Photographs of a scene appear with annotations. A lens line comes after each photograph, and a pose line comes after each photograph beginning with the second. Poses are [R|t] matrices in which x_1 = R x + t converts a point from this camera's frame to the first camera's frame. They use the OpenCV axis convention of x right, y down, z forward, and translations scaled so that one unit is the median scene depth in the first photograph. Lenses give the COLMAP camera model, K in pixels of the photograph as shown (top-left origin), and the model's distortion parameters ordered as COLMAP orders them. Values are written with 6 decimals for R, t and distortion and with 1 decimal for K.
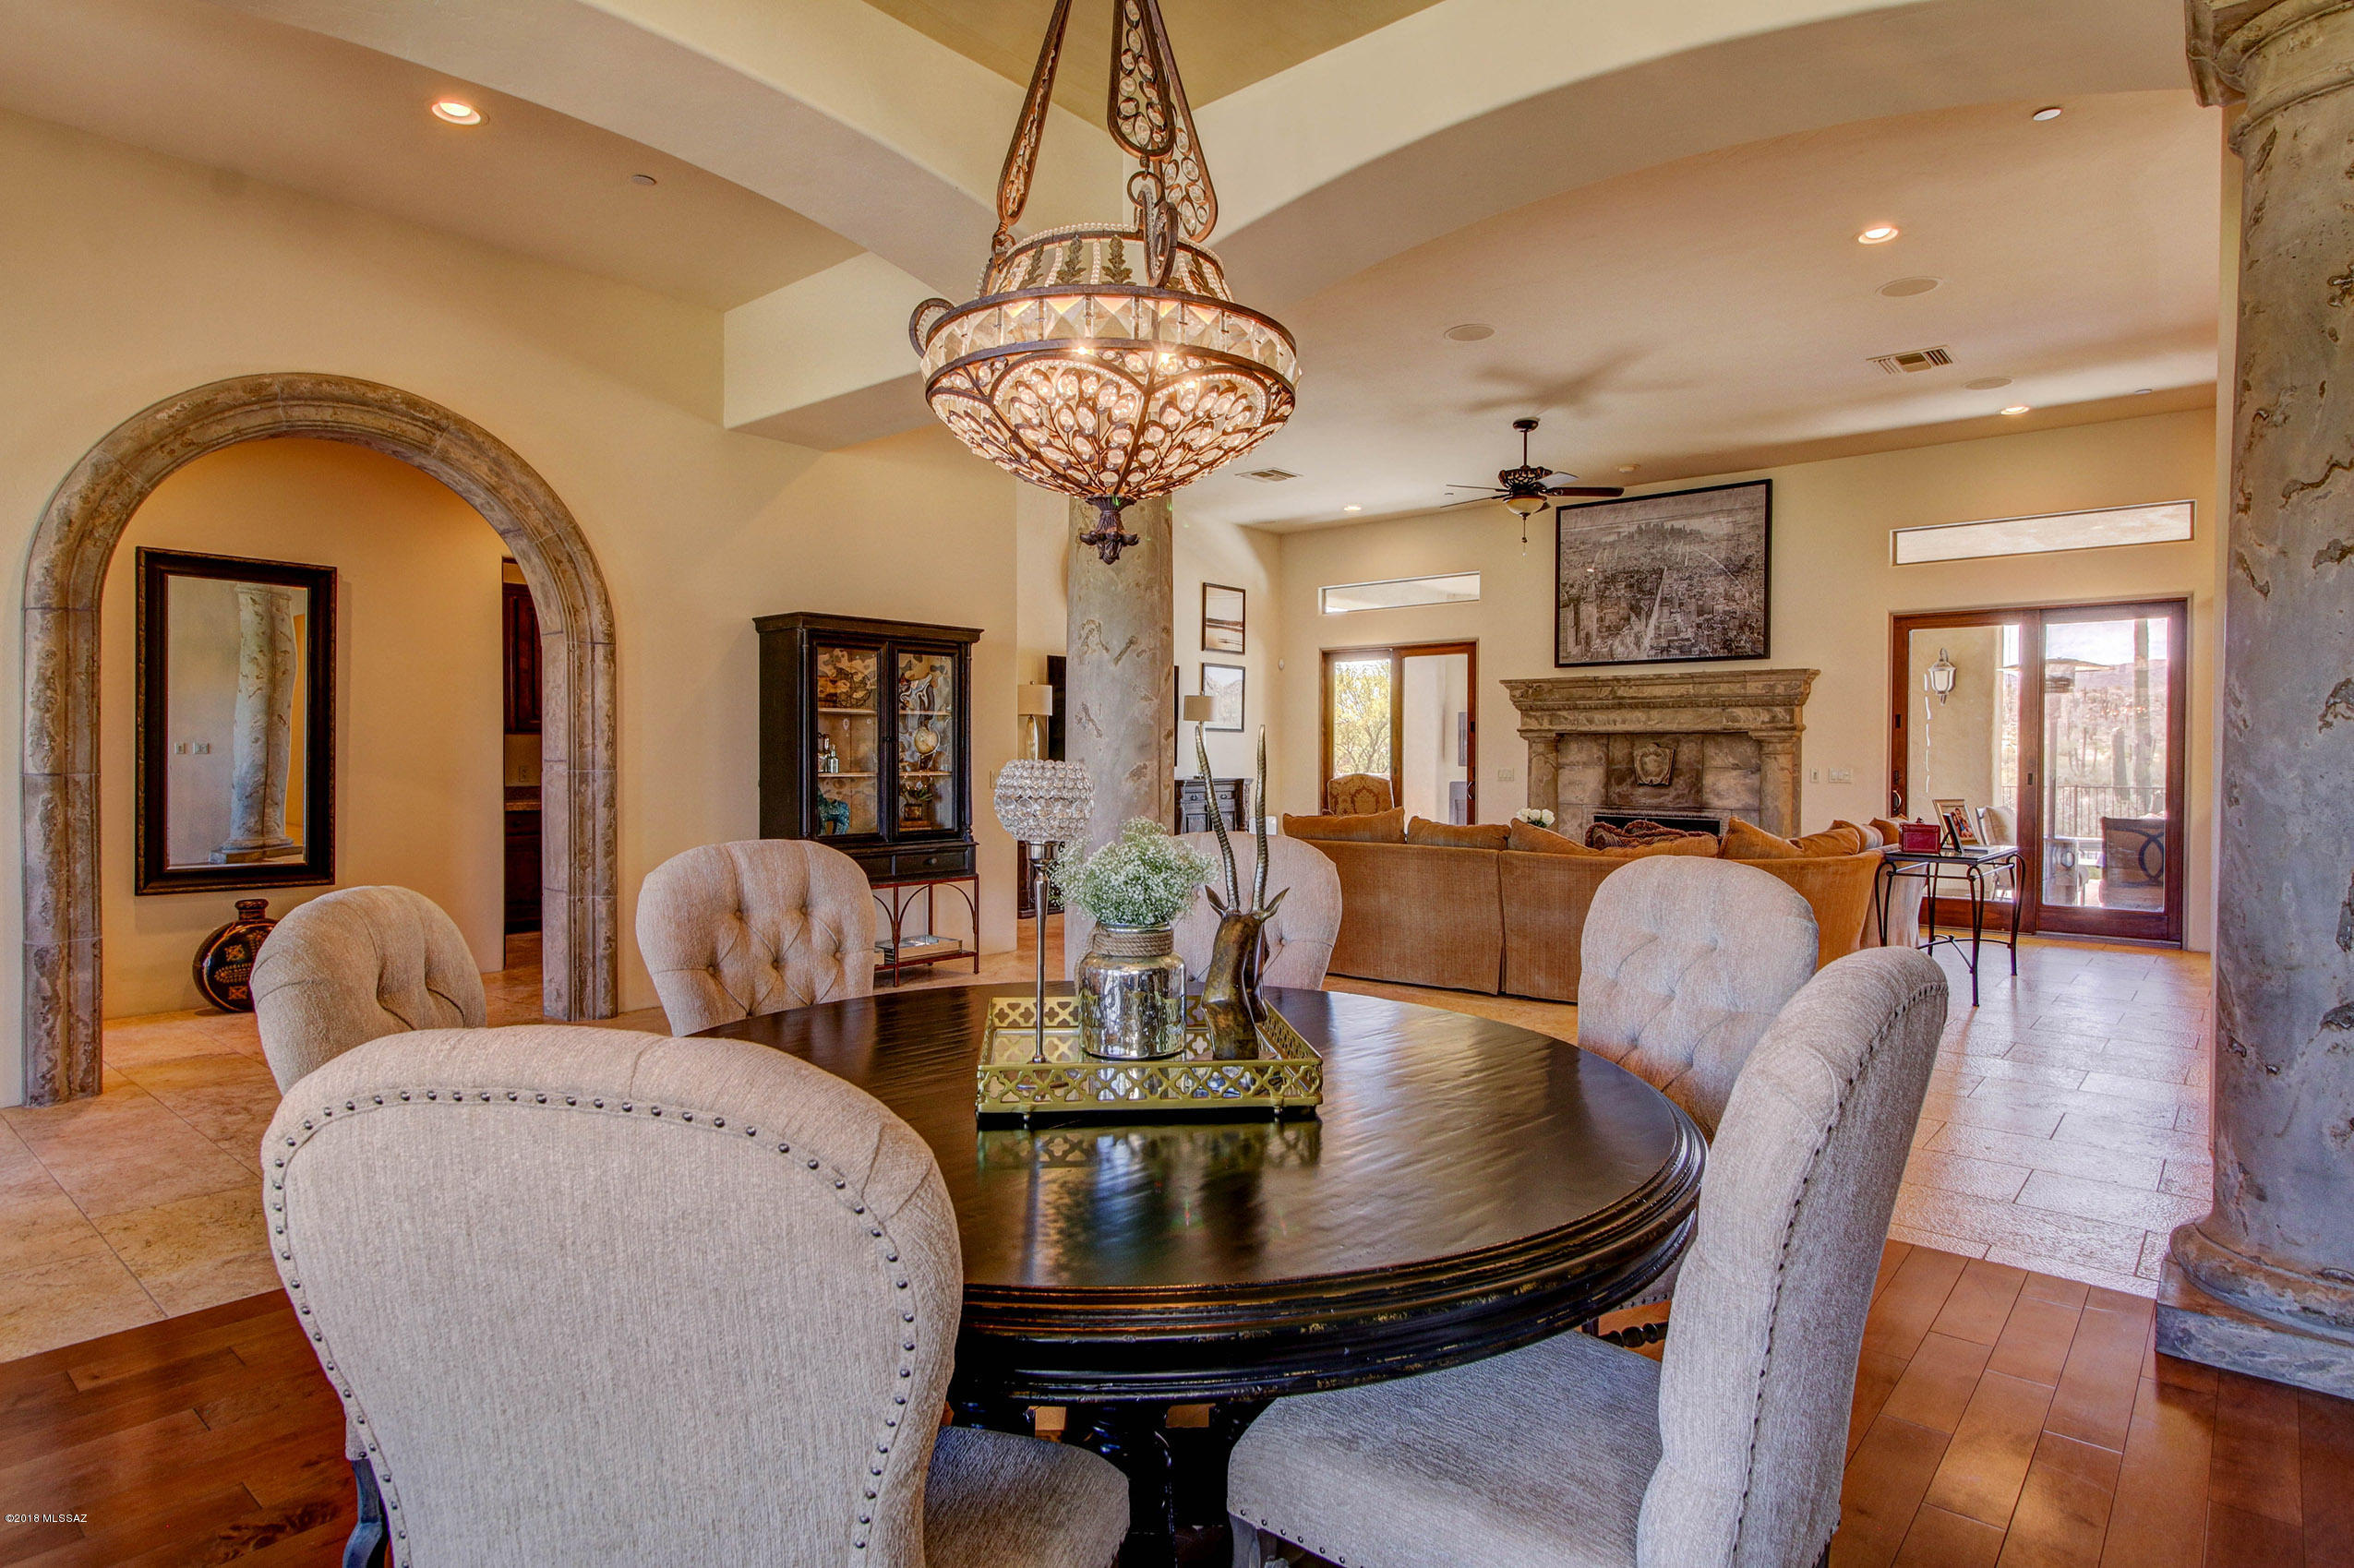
lens RADIAL K [[1265.0, 0, 1178.3], [0, 1265.0, 769.1], [0, 0, 1]] dist [0.014625, -0.003385]
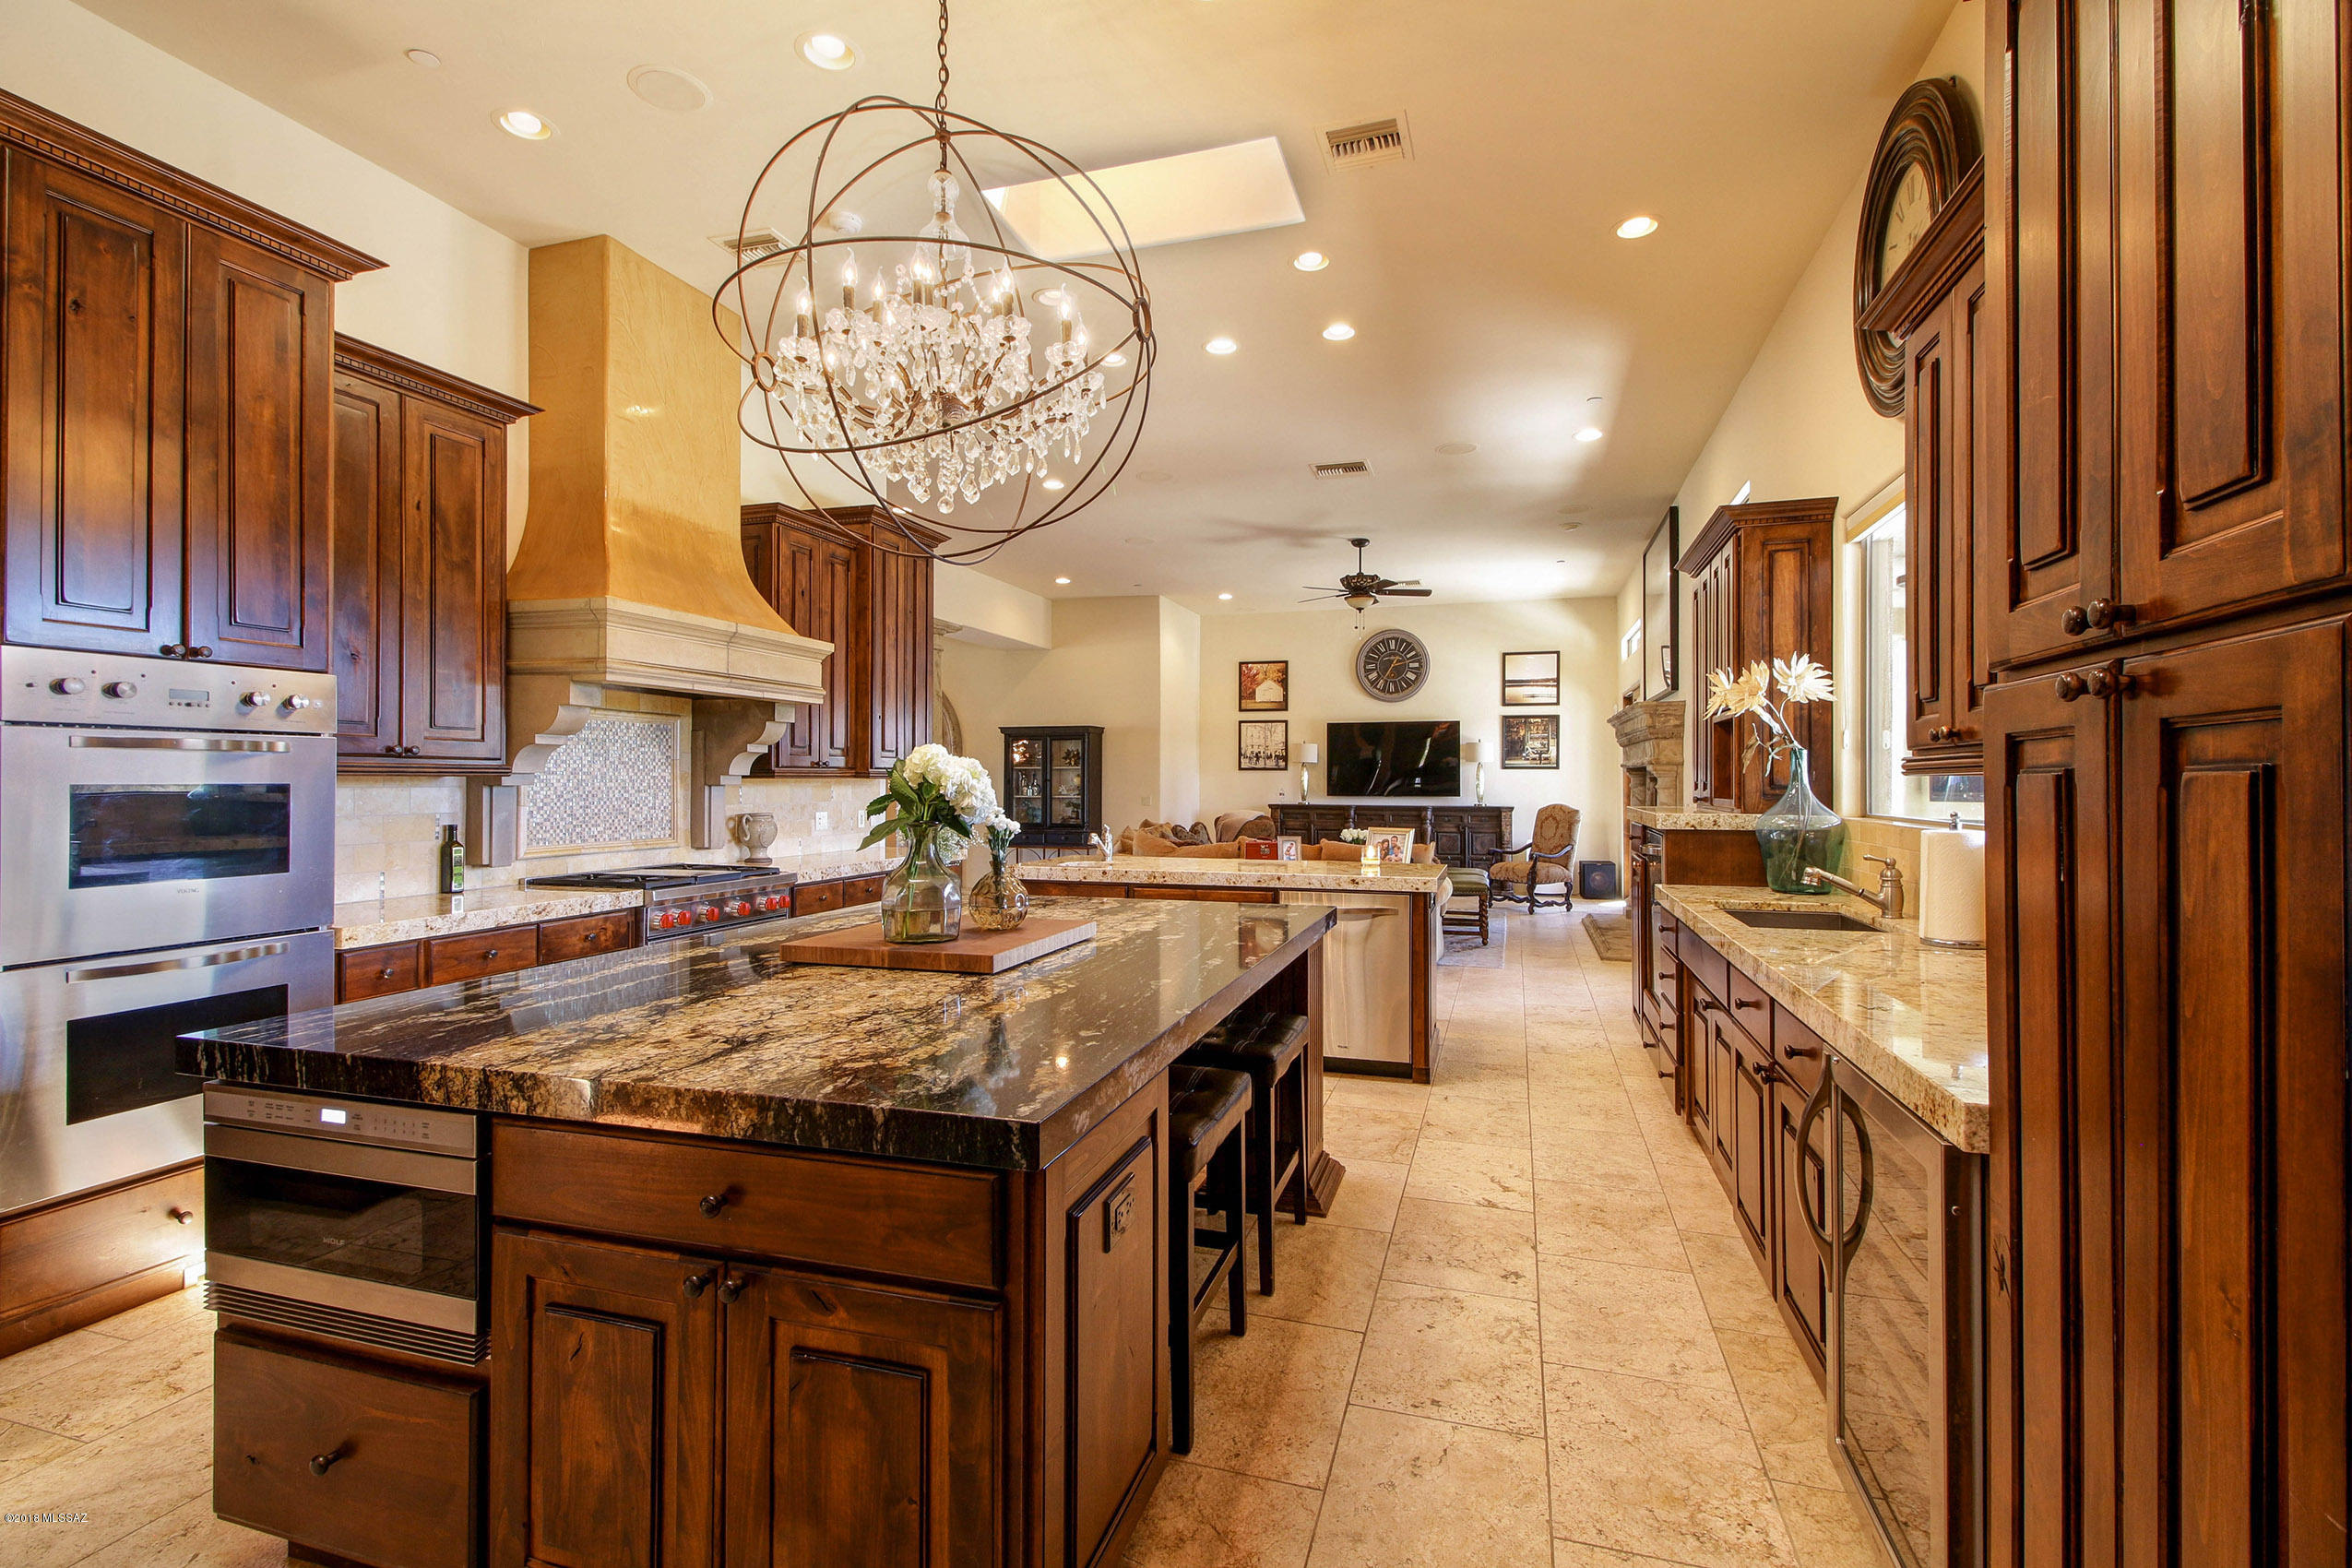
lens RADIAL K [[1075.6, 0, 1170.4], [0, 1075.6, 777.1], [0, 0, 1]] dist [0.023063, -0.010378]
pose [[0.393155, -0.006719, -0.919448, 1.026781], [-0.011089, 0.999866, -0.012049, -0.005979], [0.919406, 0.014932, 0.393027, 0.306177]]
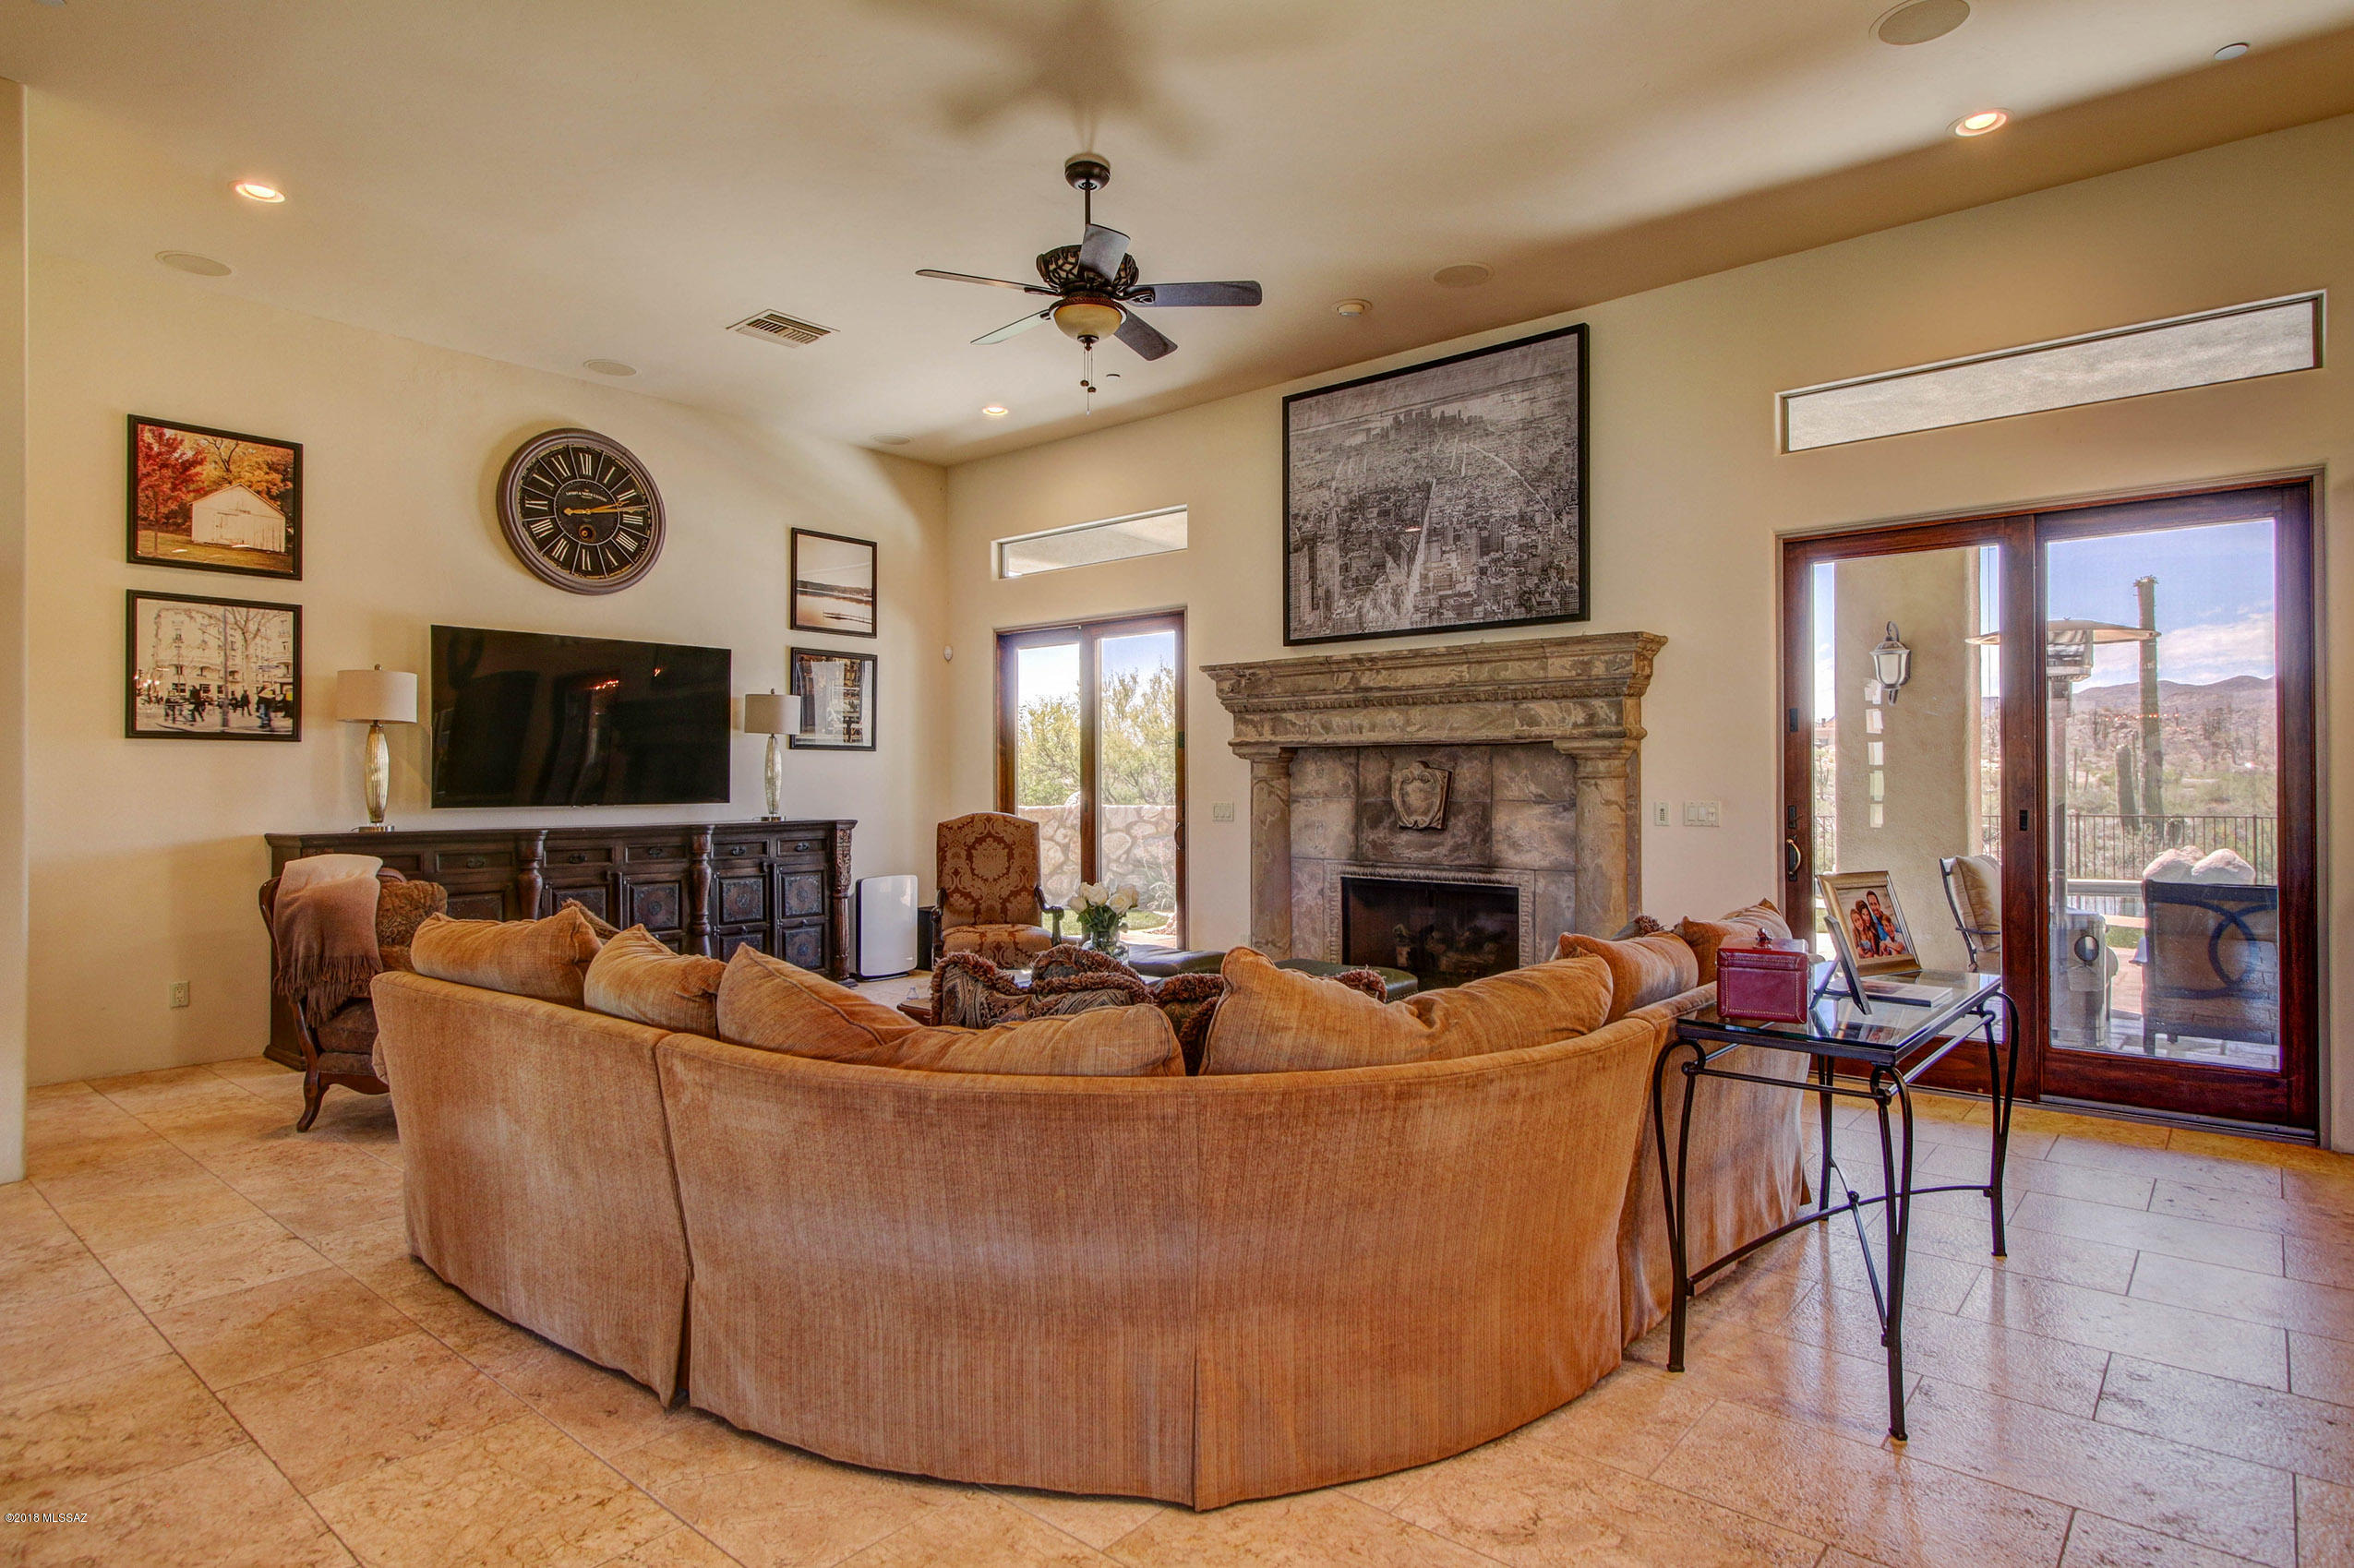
lens RADIAL K [[1265.0, 0, 1175.2], [0, 1265.0, 771.3], [0, 0, 1]] dist [0.014625, -0.003385]
pose [[0.999967, -0.006512, 0.004875, 0.253411], [0.006607, 0.999781, -0.019875, -0.004162], [-0.004744, 0.019906, 0.999791, 0.380569]]
